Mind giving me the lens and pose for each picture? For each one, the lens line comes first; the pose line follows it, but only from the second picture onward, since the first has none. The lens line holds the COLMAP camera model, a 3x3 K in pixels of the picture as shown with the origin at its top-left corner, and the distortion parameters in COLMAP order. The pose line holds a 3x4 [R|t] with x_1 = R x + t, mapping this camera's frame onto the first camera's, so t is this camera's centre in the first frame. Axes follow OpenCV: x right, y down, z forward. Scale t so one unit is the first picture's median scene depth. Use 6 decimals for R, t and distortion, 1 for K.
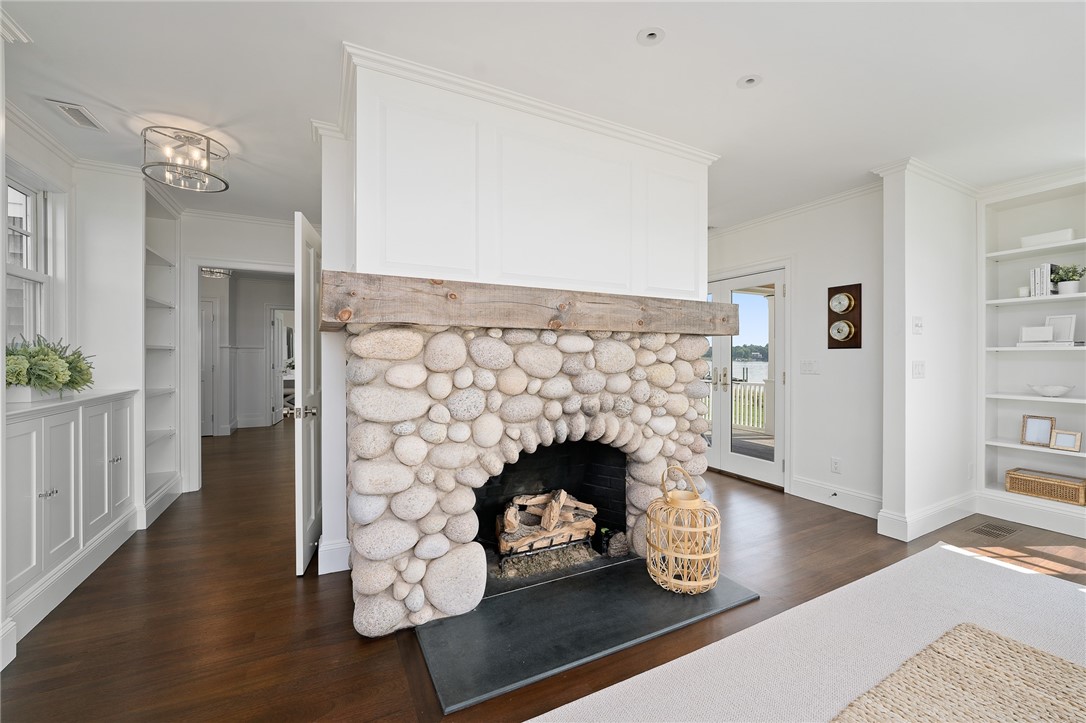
lens RADIAL K [[437.4, 0, 540.2], [0, 437.4, 360.8], [0, 0, 1]] dist [-0.015152, 0.000076]
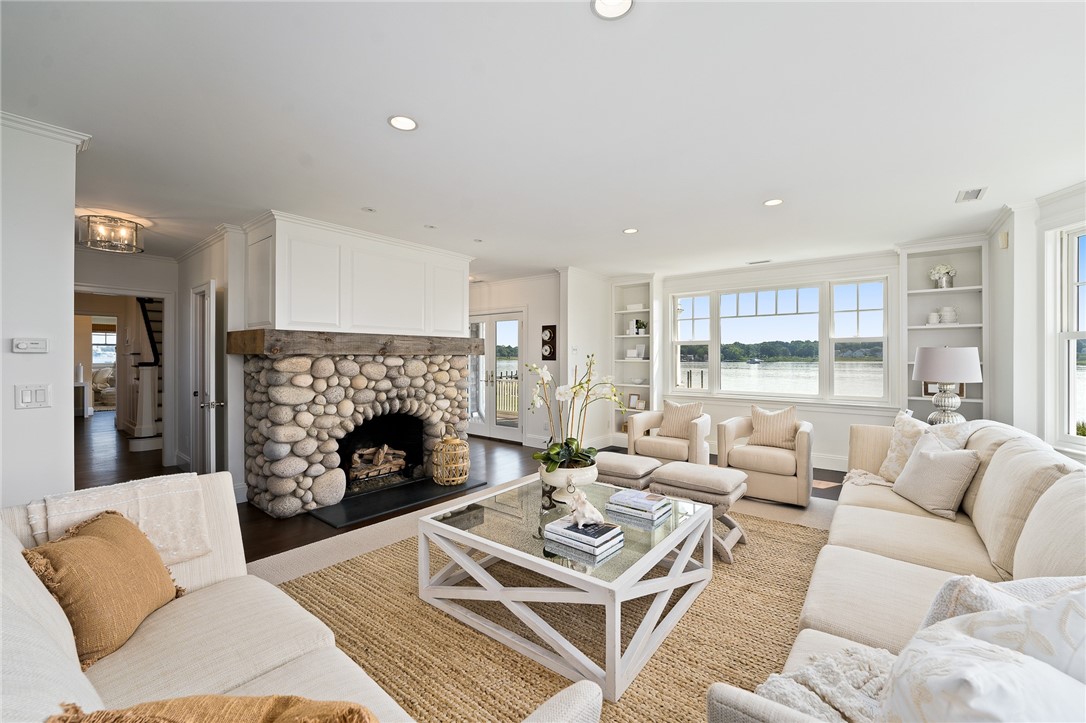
lens RADIAL K [[437.4, 0, 547.3], [0, 437.4, 357.9], [0, 0, 1]] dist [-0.015152, 0.000076]
pose [[0.904613, 0.000036, 0.426235, -0.124217], [0.002492, 0.999982, -0.005375, -0.044003], [-0.426228, 0.005924, 0.904597, -0.996873]]
